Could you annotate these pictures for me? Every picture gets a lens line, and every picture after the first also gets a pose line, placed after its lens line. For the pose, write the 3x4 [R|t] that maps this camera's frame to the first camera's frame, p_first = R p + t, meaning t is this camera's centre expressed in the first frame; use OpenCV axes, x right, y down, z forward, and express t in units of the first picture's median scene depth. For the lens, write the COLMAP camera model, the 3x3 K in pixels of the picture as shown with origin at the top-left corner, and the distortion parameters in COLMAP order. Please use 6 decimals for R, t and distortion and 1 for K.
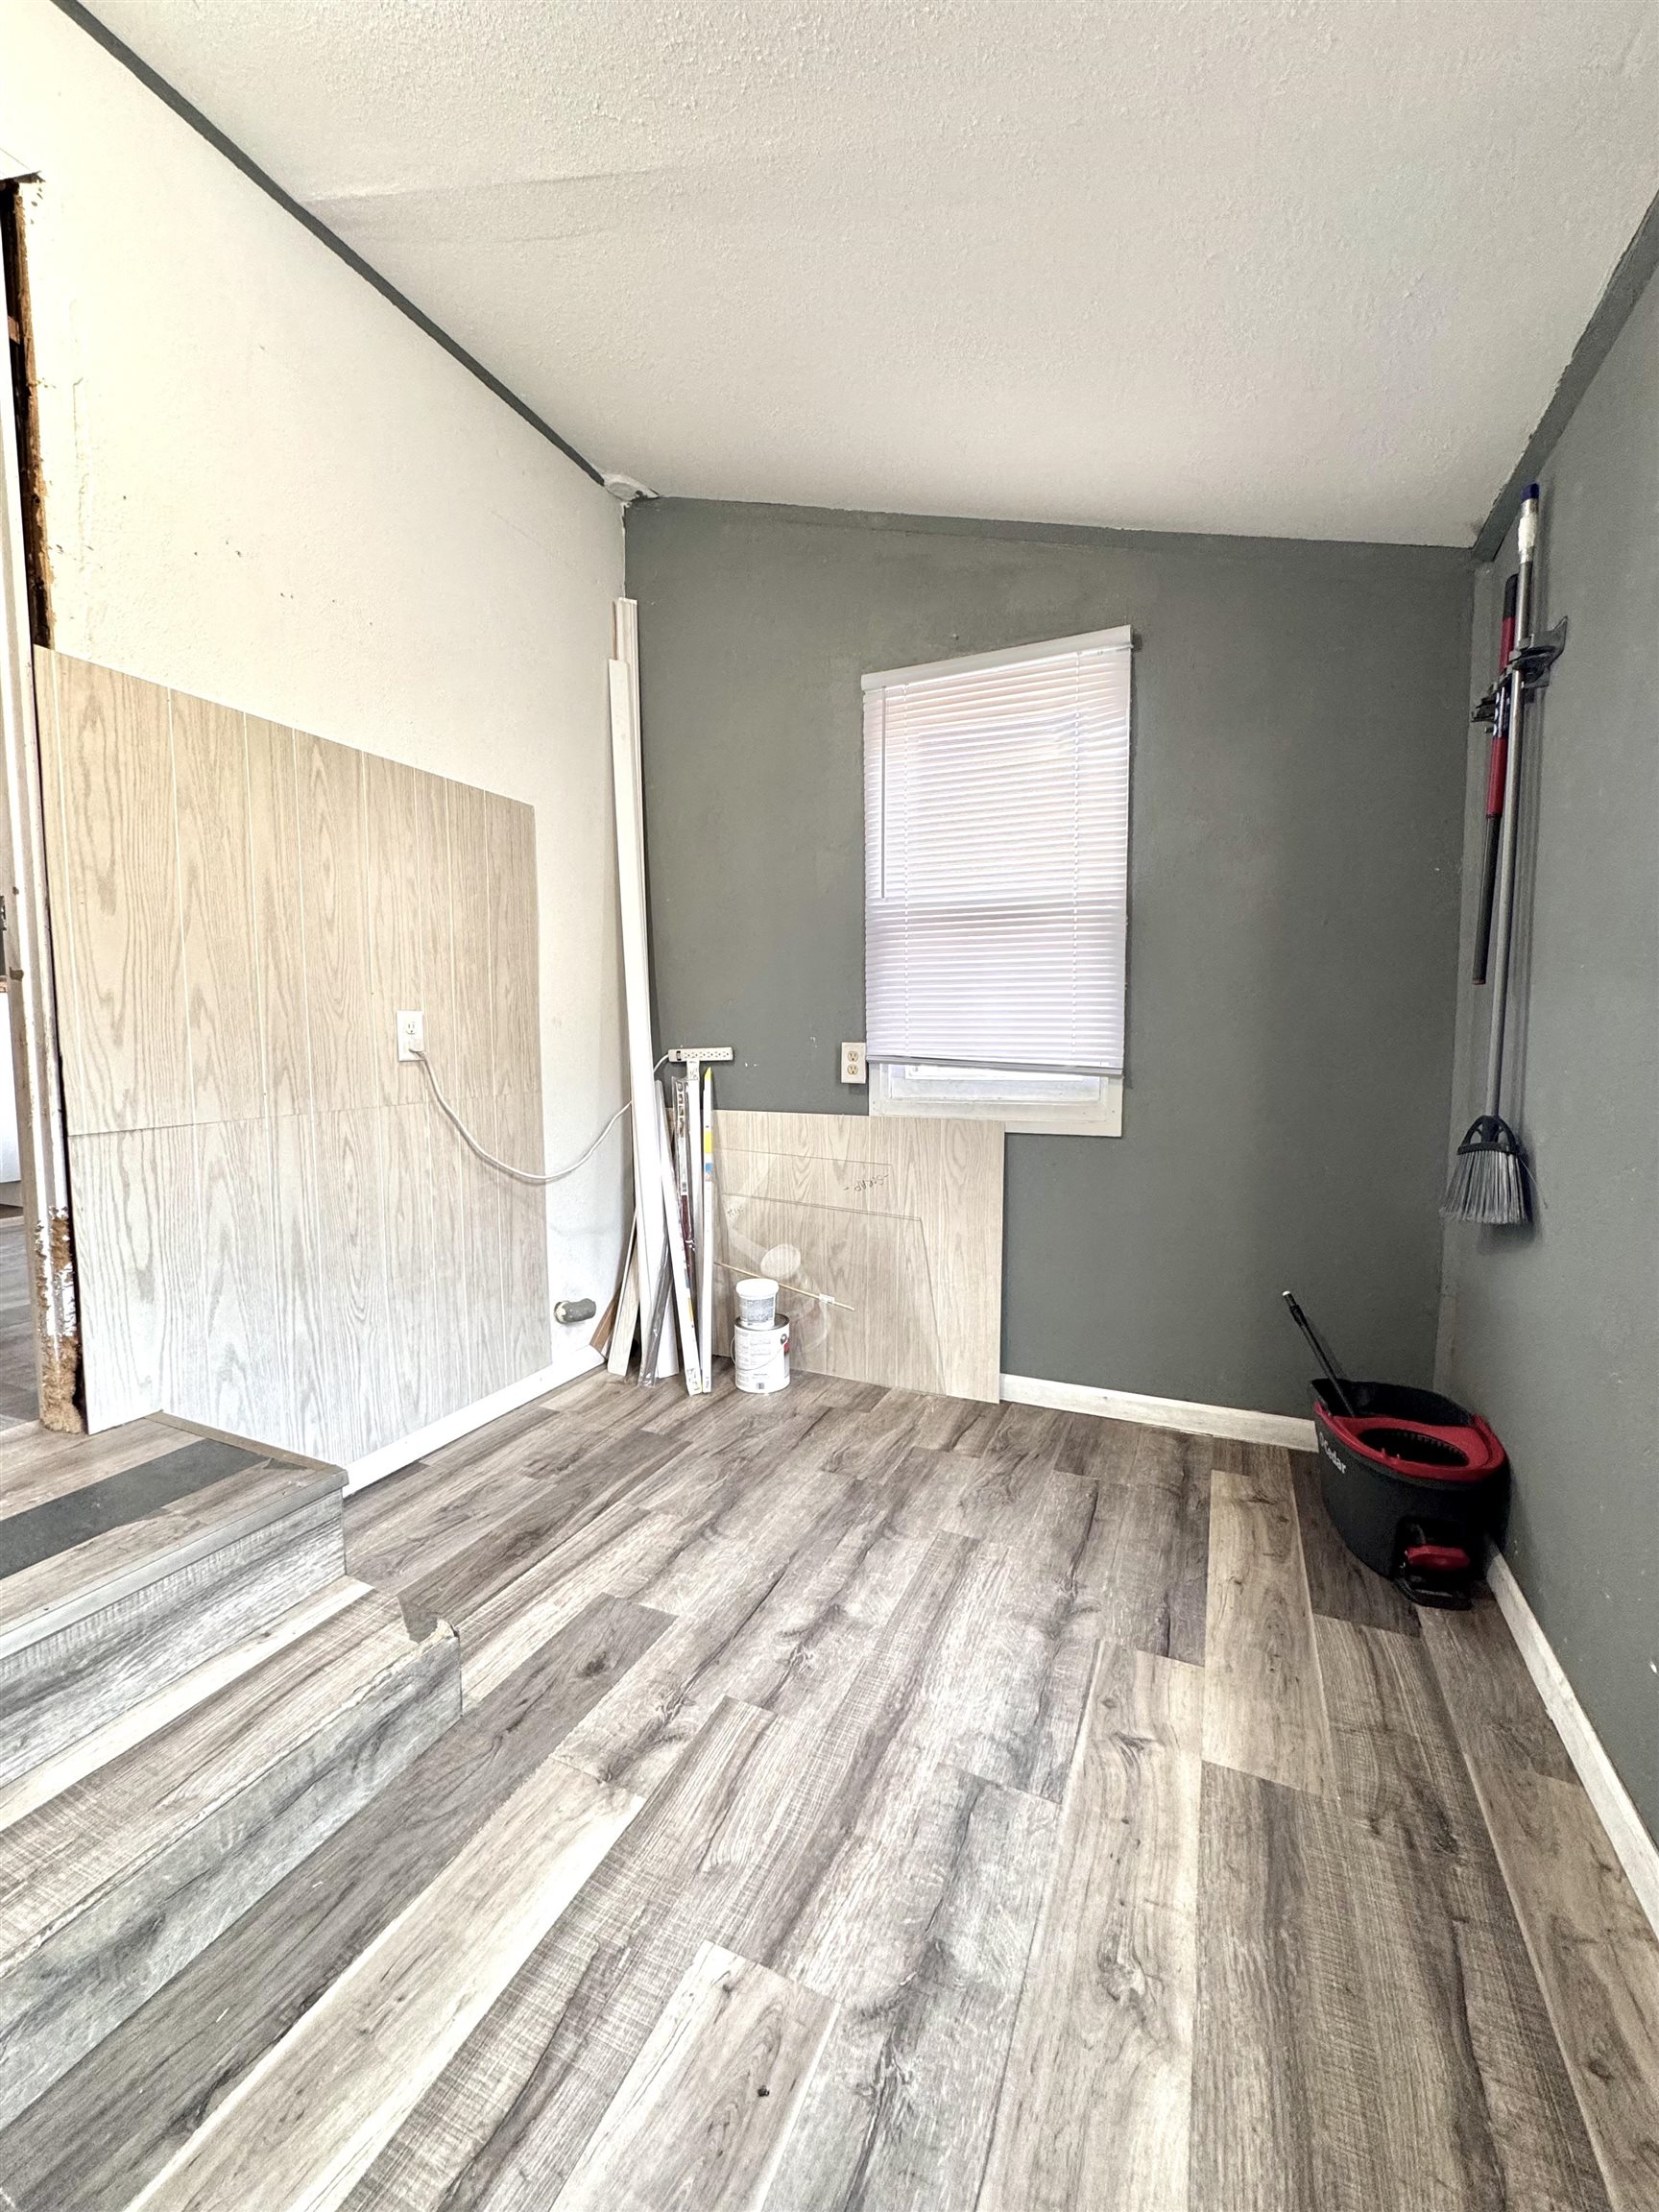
lens RADIAL K [[883.6, 0, 829.3], [0, 883.6, 1098.8], [0, 0, 1]] dist [-0.001138, -0.000152]
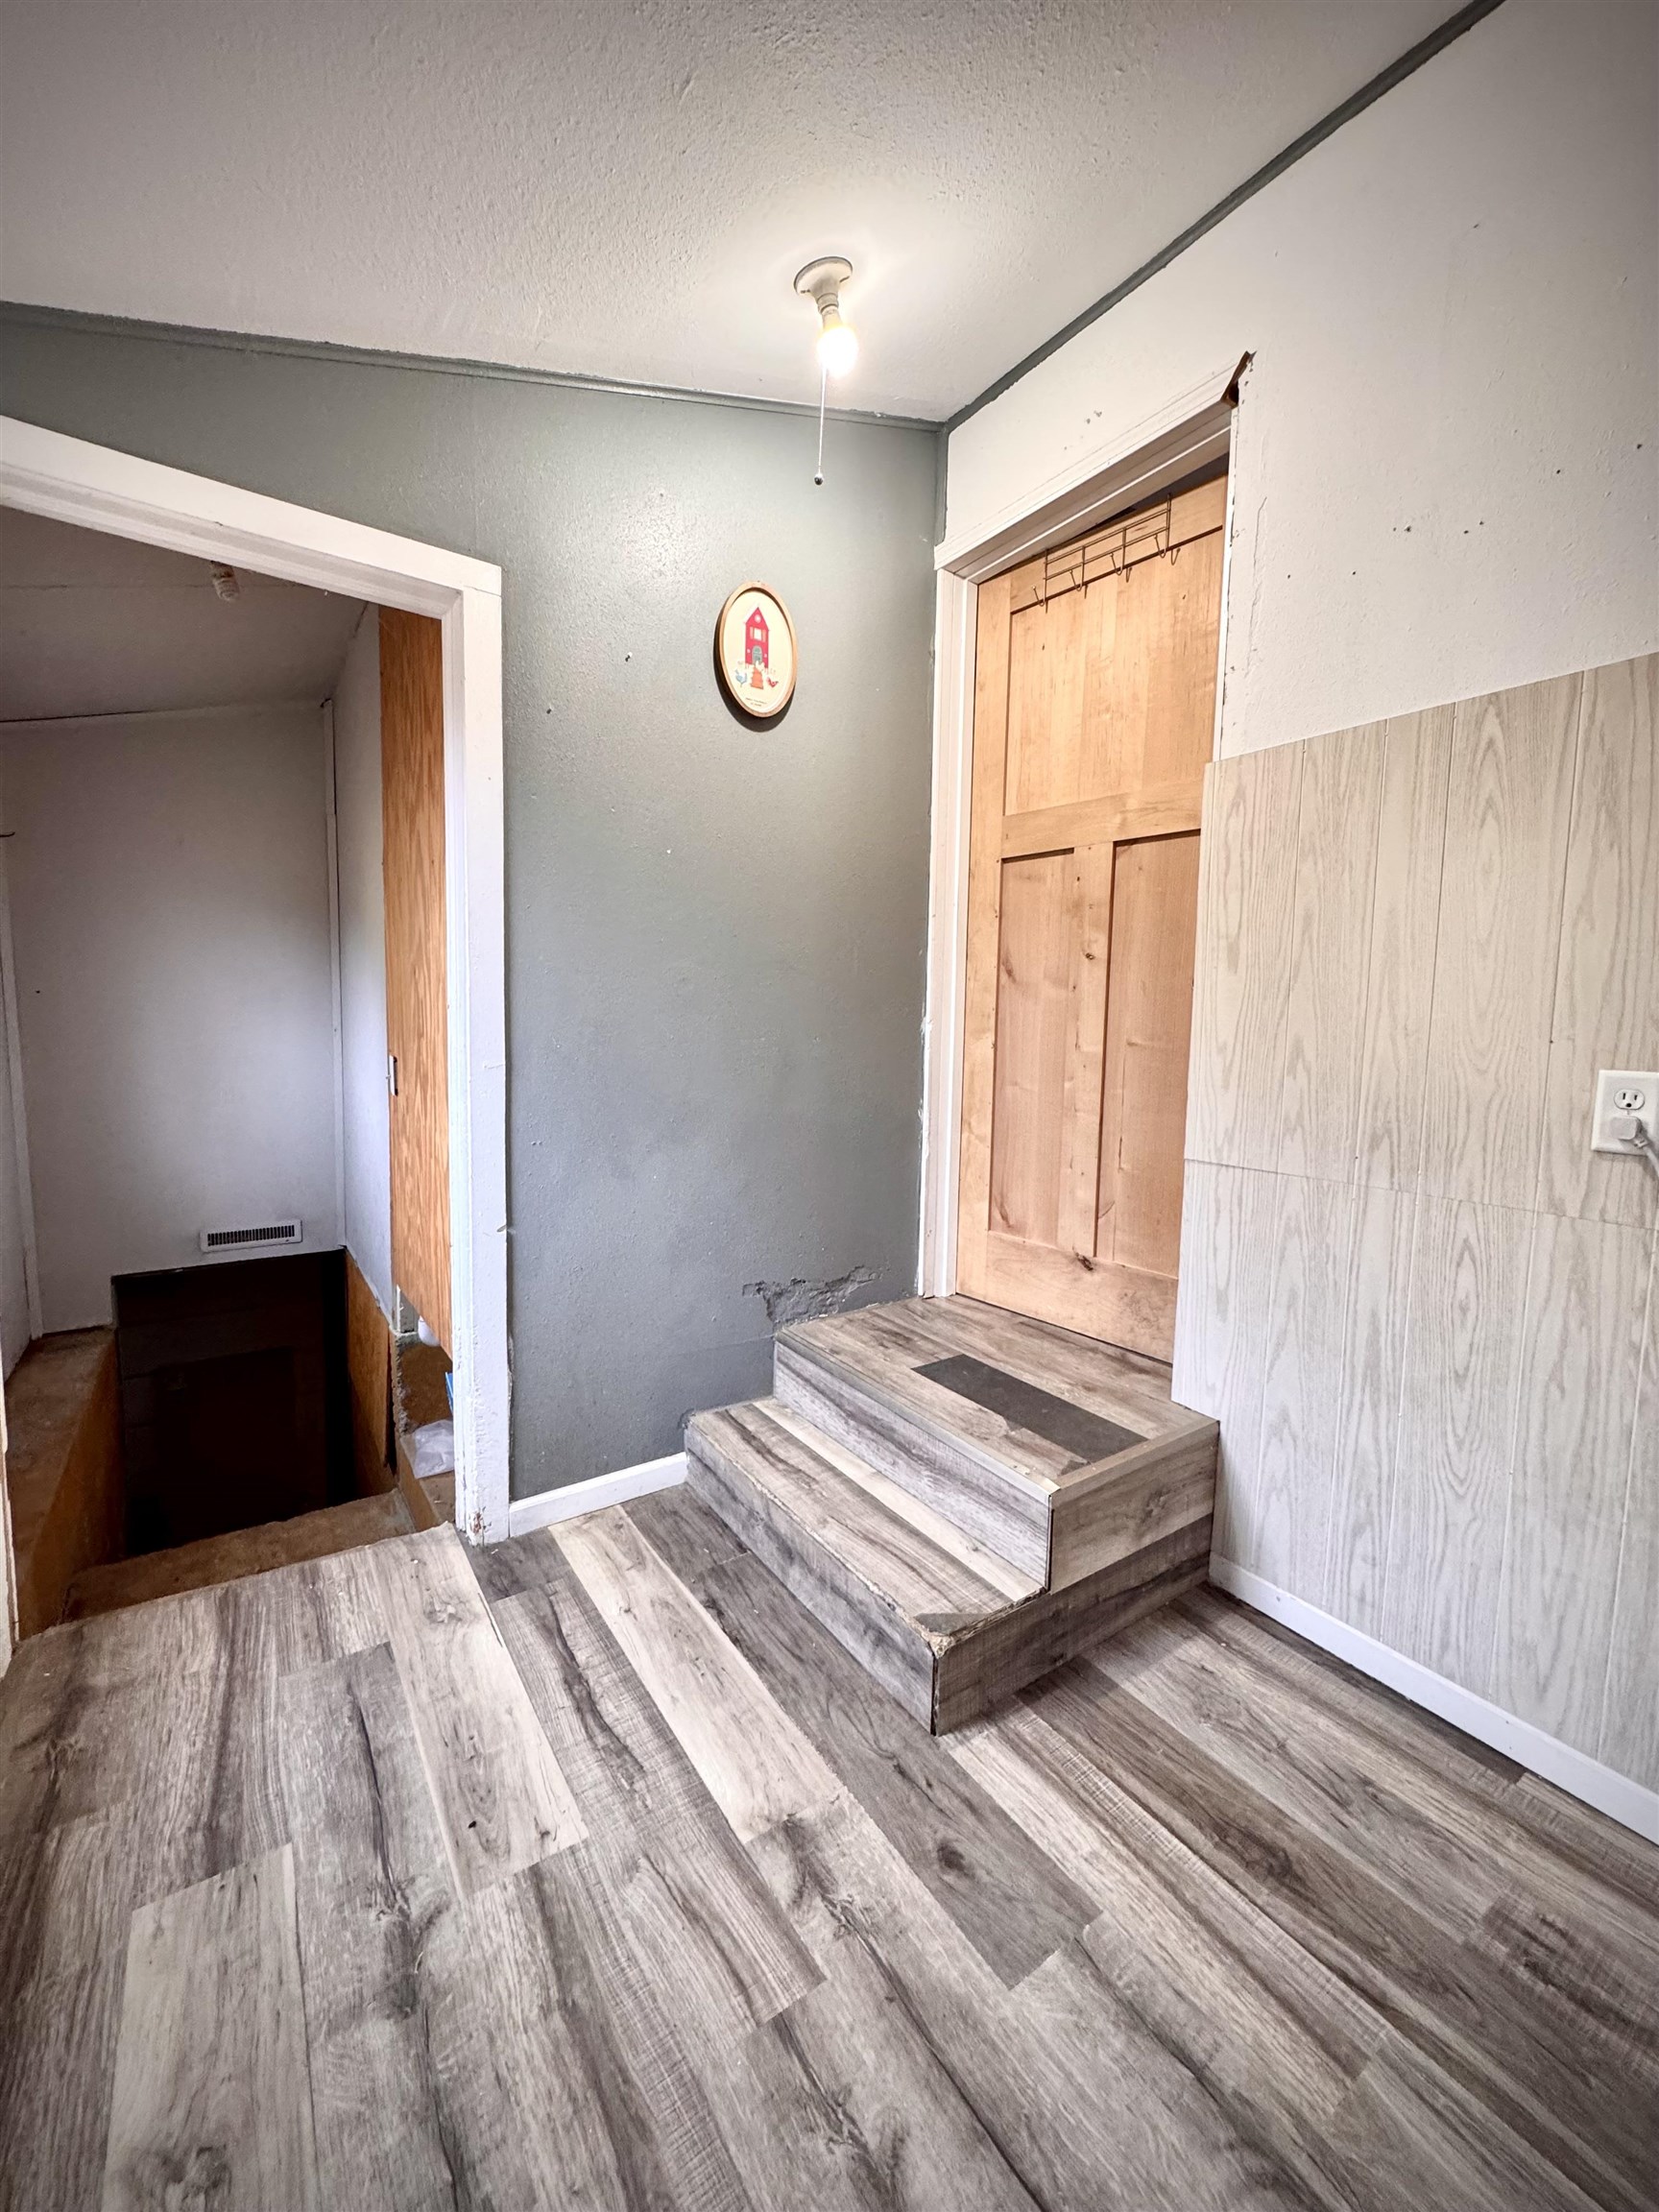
lens RADIAL K [[883.6, 0, 829.3], [0, 883.6, 1098.8], [0, 0, 1]] dist [-0.001138, -0.000152]
pose [[-0.523403, 0.065044, -0.849599, 0.484722], [-0.086165, 0.987931, 0.128718, -0.170721], [0.847718, 0.140577, -0.511481, 1.310169]]
